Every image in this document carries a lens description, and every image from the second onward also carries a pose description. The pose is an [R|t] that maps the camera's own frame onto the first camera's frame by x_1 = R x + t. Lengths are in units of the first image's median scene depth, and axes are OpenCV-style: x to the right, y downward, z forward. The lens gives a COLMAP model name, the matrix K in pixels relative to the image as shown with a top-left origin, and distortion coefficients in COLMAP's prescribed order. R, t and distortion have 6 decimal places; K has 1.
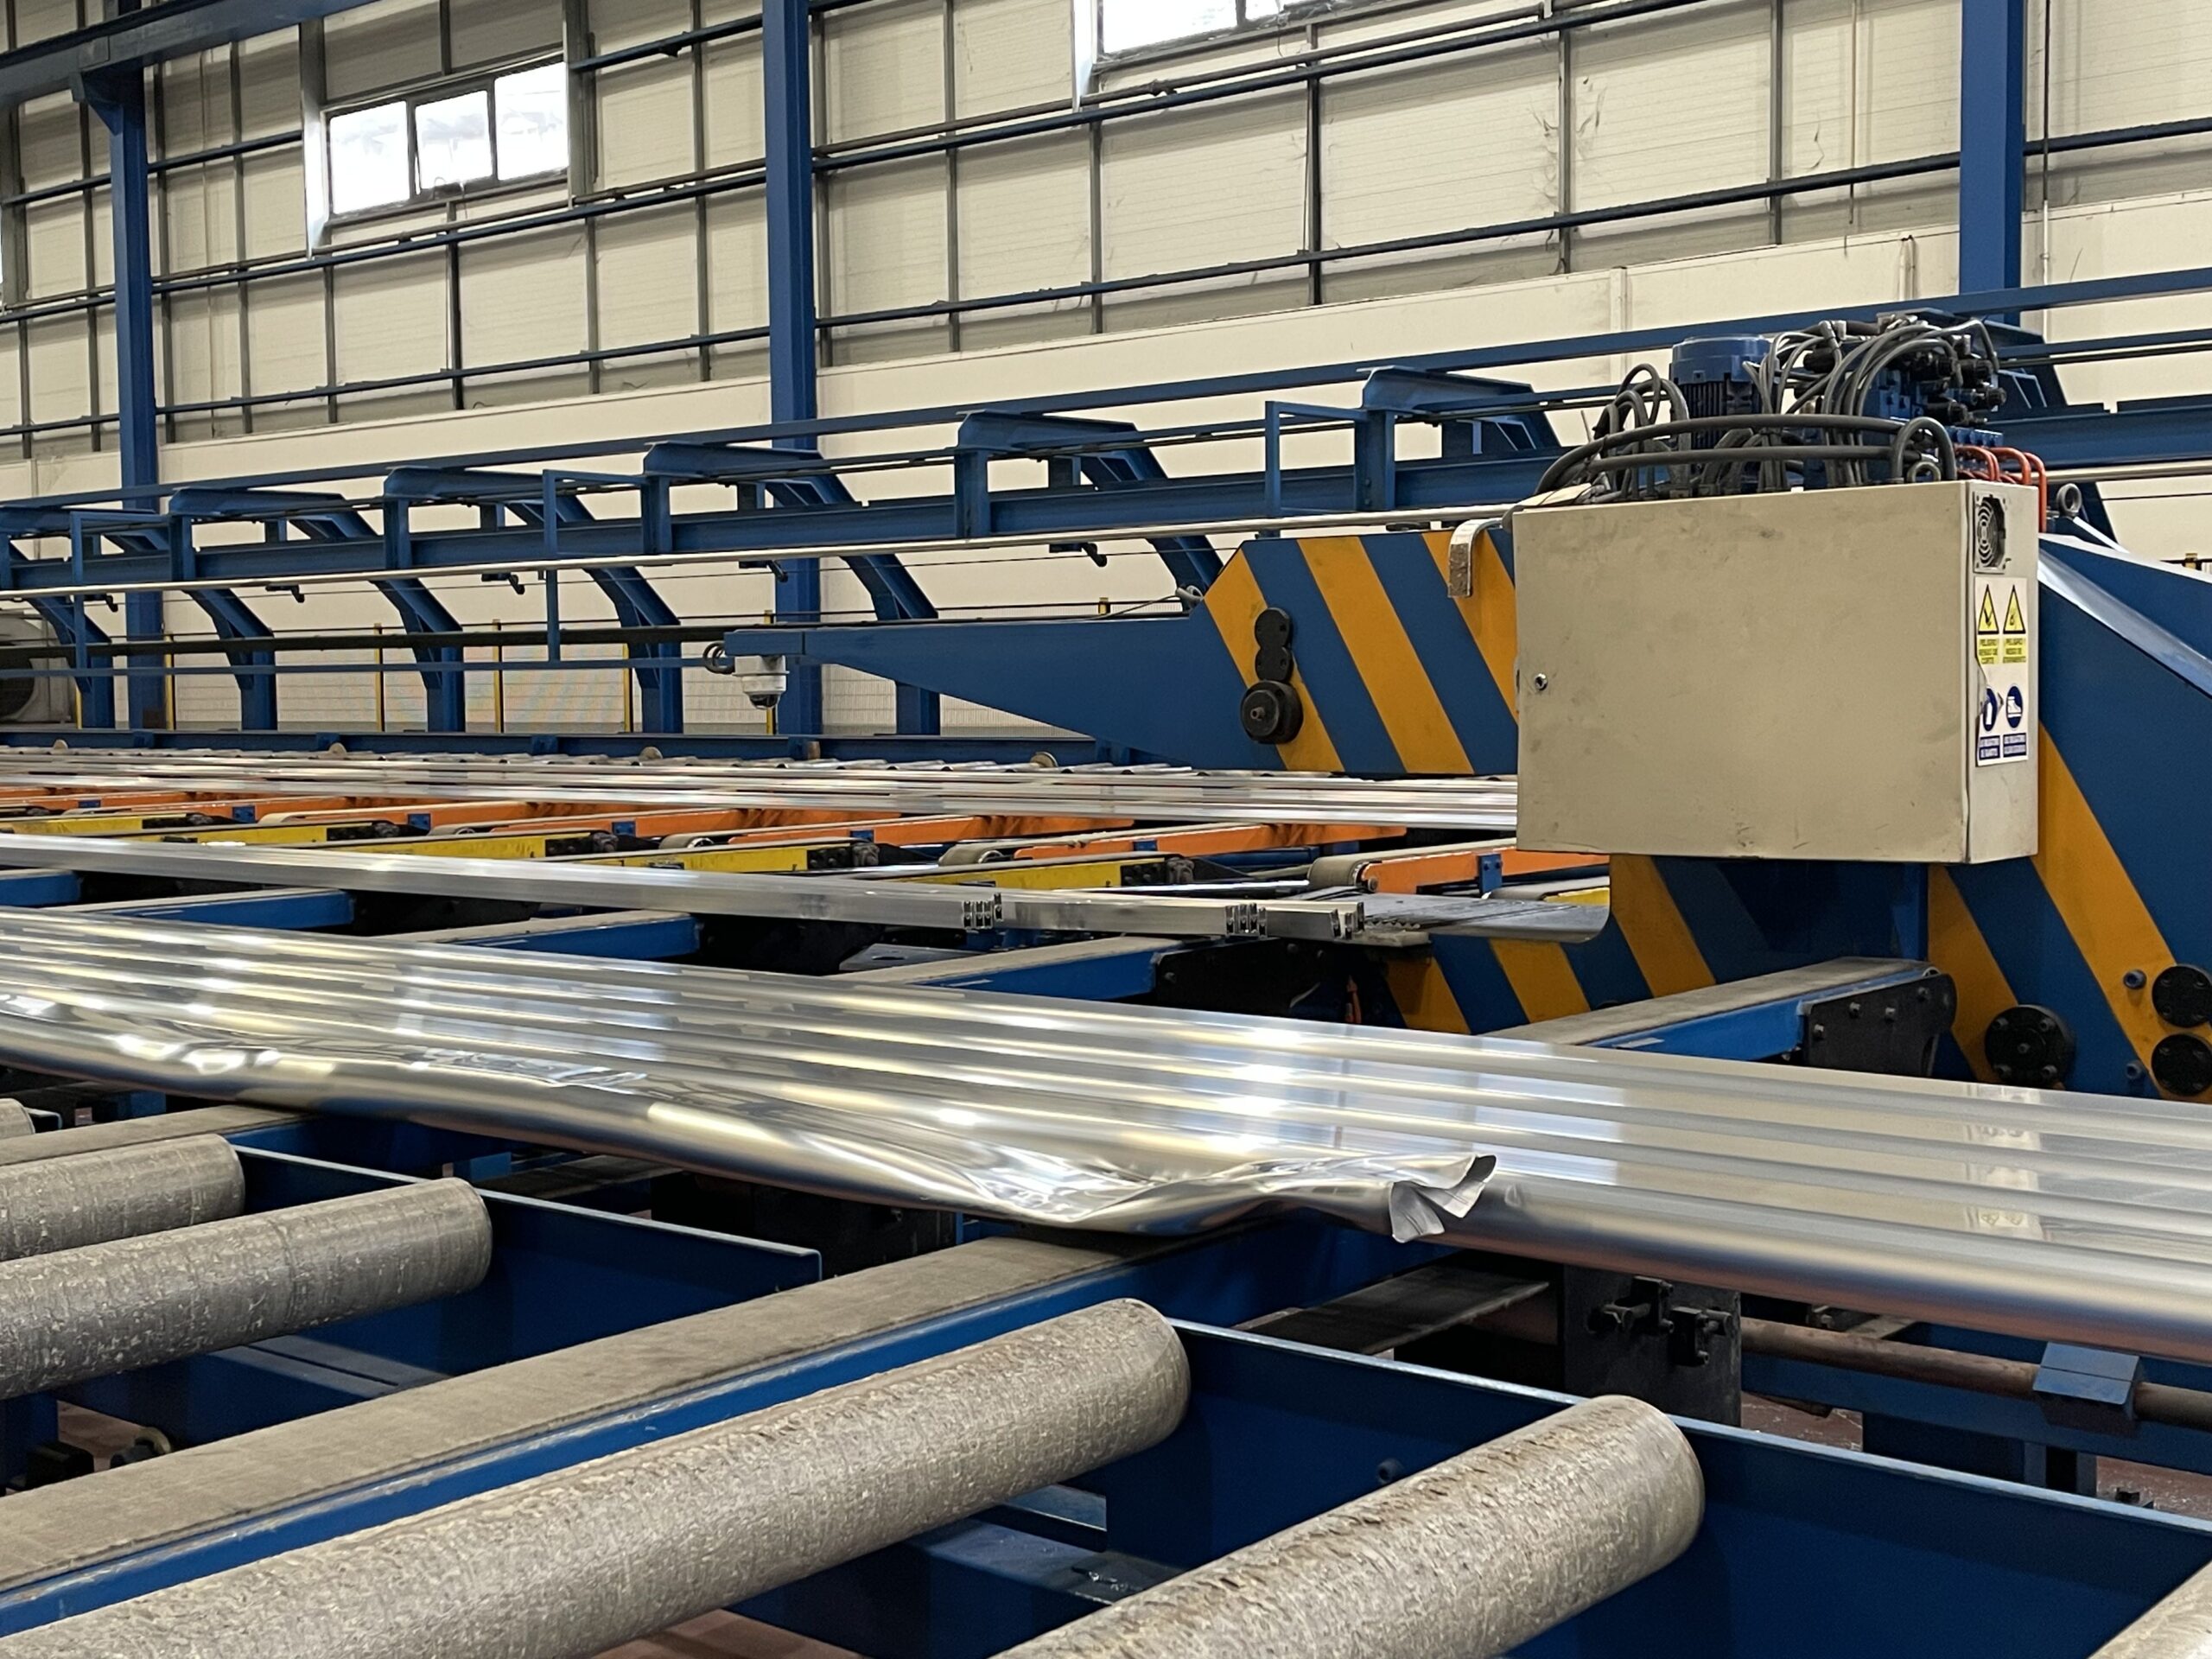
lens RADIAL K [[2667.2, 0, 1106.0], [0, 2667.2, 829.5], [0, 0, 1]] dist [-0.020778, -0.024510]
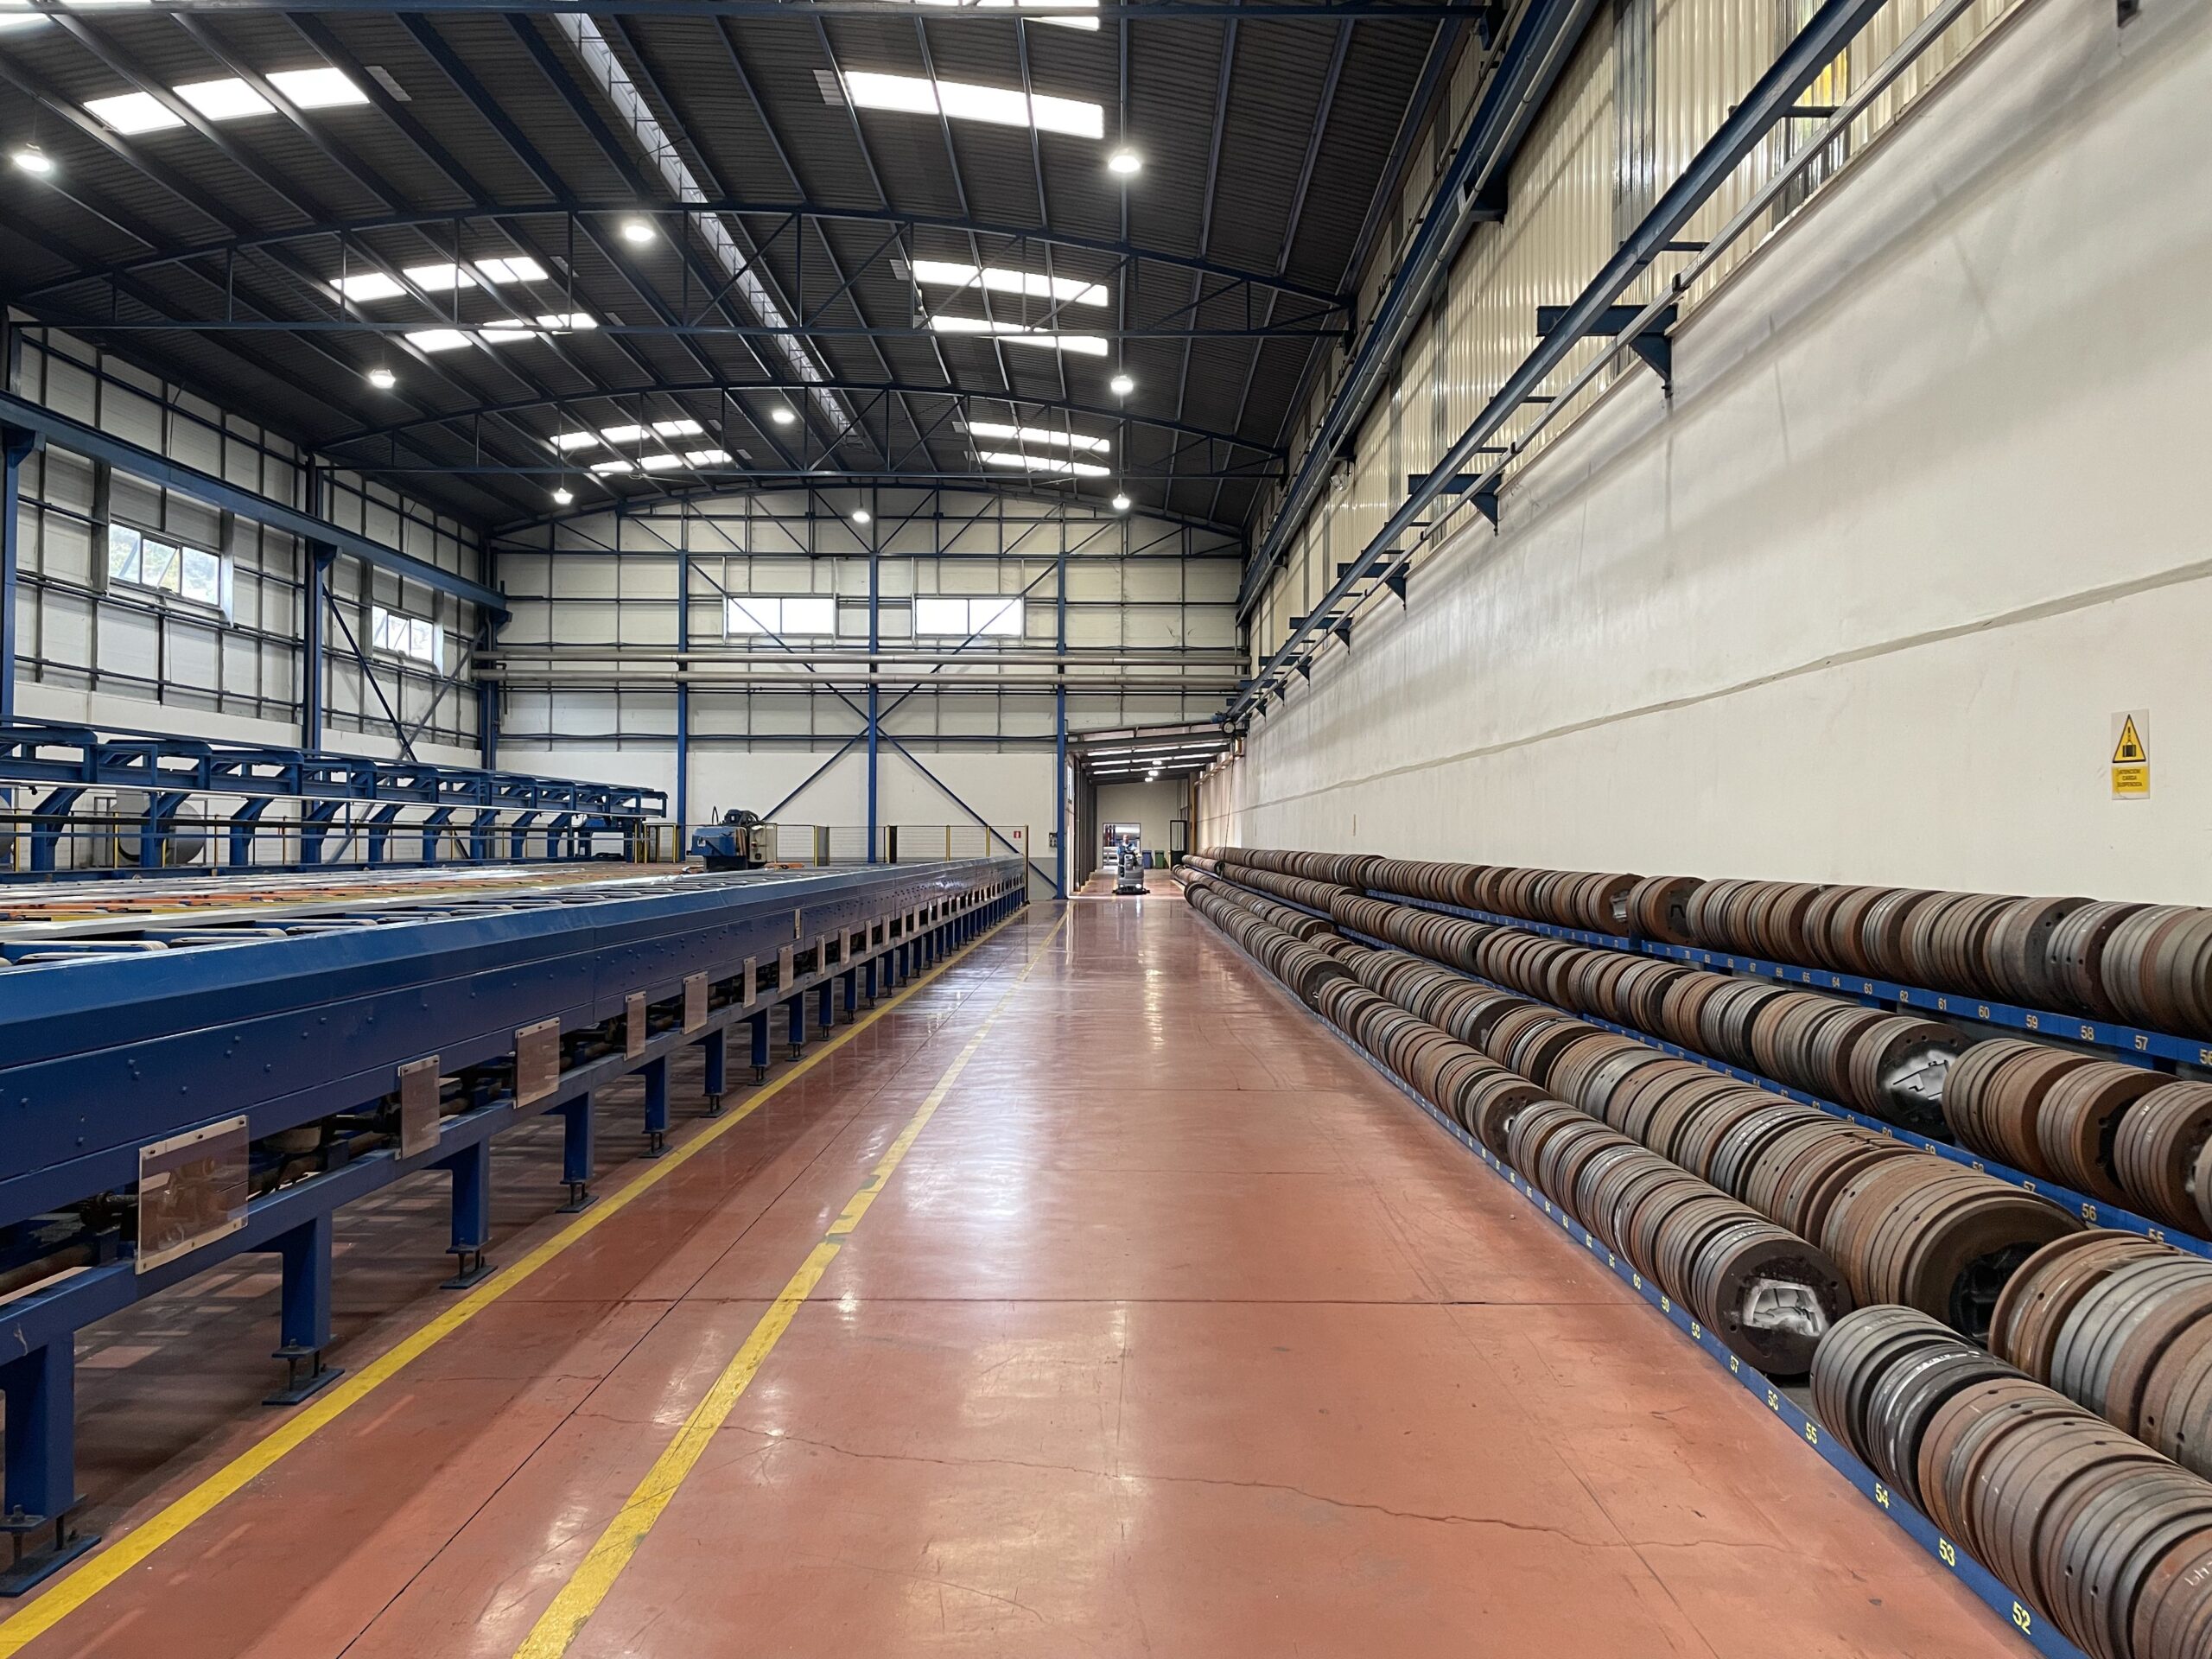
lens RADIAL K [[1675.9, 0, 1121.4], [0, 1675.9, 805.5], [0, 0, 1]] dist [0.080264, -0.093874]
pose [[-0.650455, 0.035894, 0.758696, -1.694156], [0.061877, 0.998067, 0.005831, -0.050292], [-0.757020, 0.050738, -0.651419, 1.336167]]
